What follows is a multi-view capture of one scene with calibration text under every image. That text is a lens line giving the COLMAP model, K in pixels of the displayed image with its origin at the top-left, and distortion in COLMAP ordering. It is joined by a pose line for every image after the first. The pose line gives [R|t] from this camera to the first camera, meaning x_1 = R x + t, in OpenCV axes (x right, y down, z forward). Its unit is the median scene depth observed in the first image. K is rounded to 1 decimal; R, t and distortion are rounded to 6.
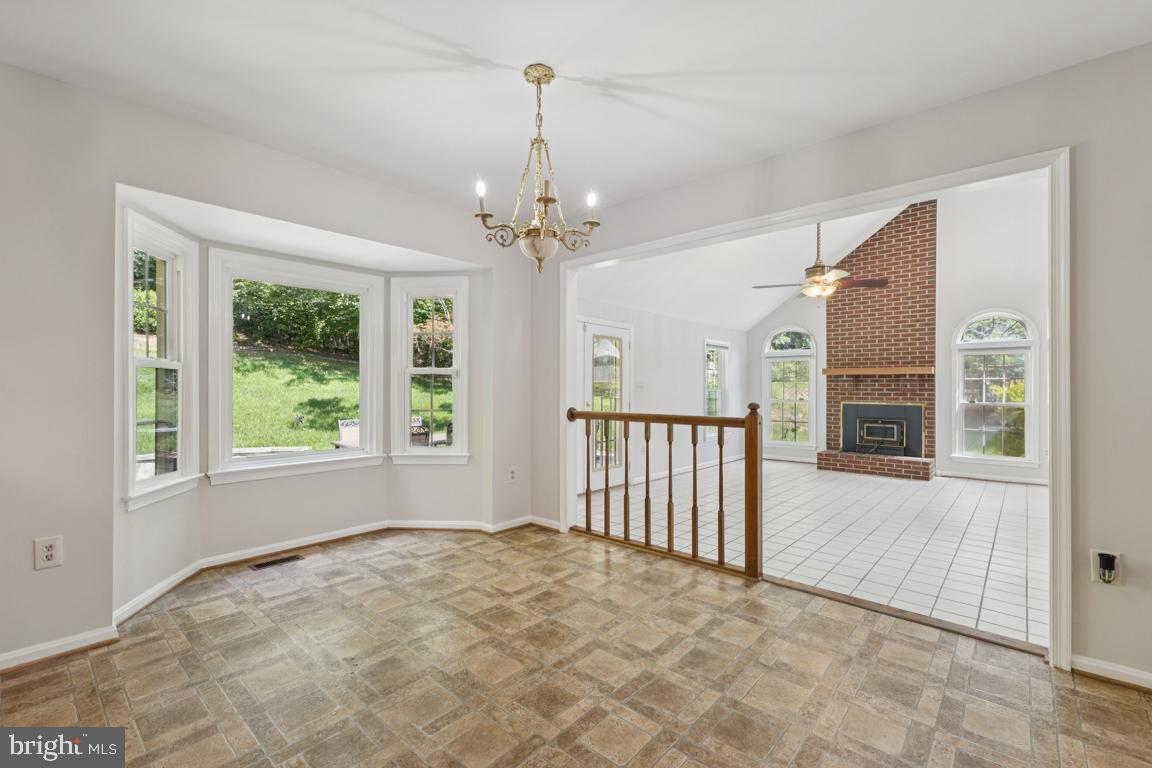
lens RADIAL K [[499.1, 0, 574.3], [0, 499.1, 386.1], [0, 0, 1]] dist [0.010887, 0.000327]
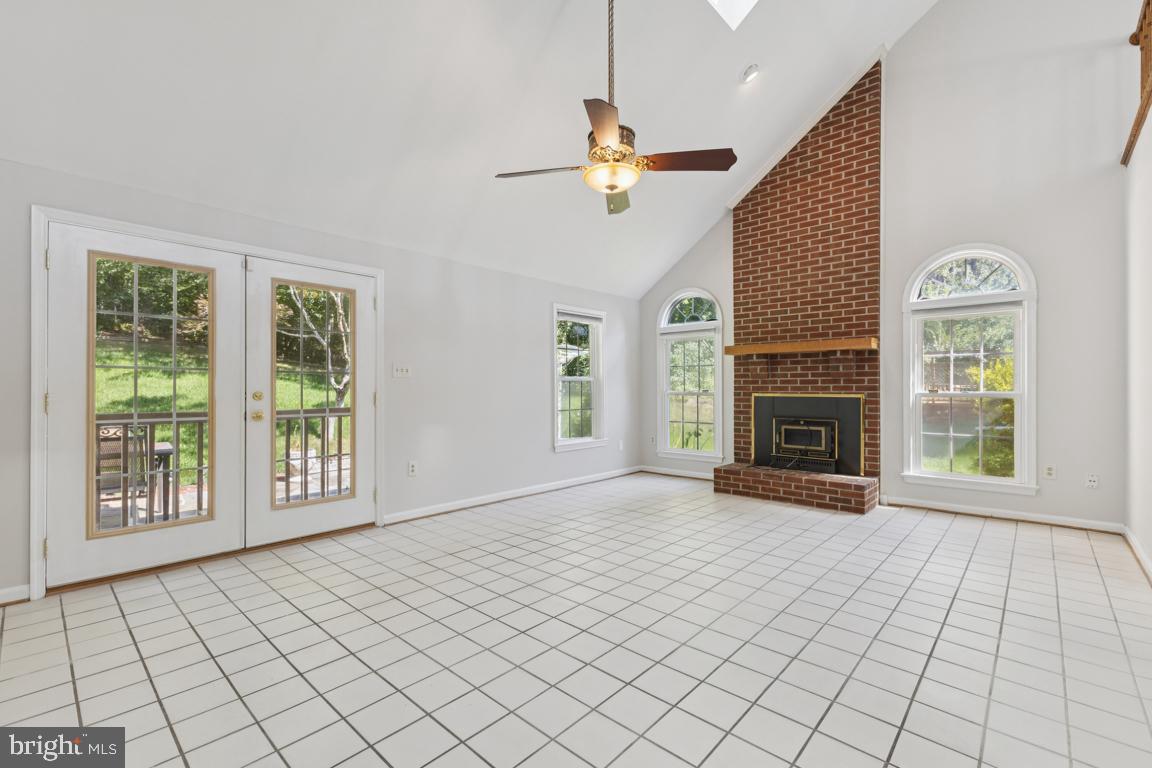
lens RADIAL K [[499.1, 0, 571.2], [0, 499.1, 387.7], [0, 0, 1]] dist [0.010887, 0.000327]
pose [[0.999919, -0.006265, -0.011122, 0.319828], [0.006301, 0.999975, 0.003166, 0.021179], [0.011102, -0.003236, 0.999933, 0.335019]]
